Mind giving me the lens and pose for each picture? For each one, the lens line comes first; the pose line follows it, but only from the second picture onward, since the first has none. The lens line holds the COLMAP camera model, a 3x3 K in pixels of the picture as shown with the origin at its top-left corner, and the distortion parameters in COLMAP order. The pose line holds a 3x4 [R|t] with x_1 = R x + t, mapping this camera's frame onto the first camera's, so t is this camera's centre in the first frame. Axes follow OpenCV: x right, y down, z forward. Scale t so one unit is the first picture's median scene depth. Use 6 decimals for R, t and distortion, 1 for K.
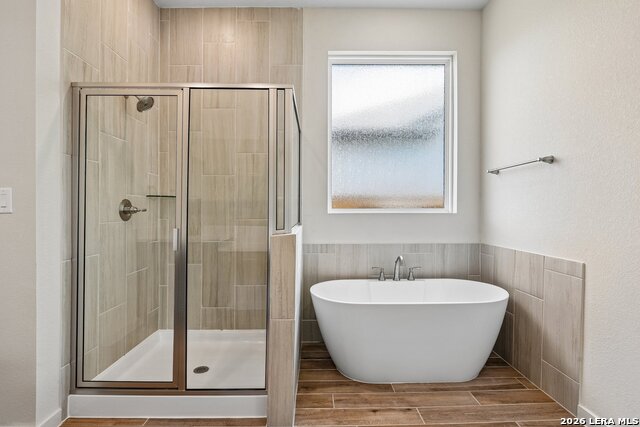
lens RADIAL K [[308.4, 0, 317.3], [0, 308.4, 215.0], [0, 0, 1]] dist [-0.004271, -0.000773]
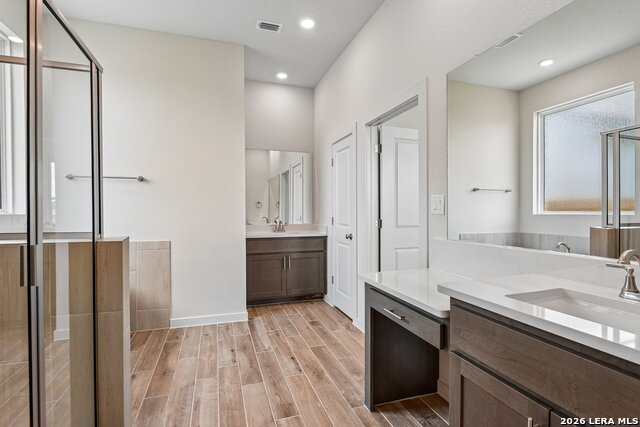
lens RADIAL K [[308.4, 0, 317.3], [0, 308.4, 215.0], [0, 0, 1]] dist [-0.004271, -0.000773]
pose [[-0.296219, -0.005369, 0.955105, -1.100937], [0.011422, 0.999893, 0.009163, -0.003171], [-0.955052, 0.013624, -0.296126, 0.682675]]
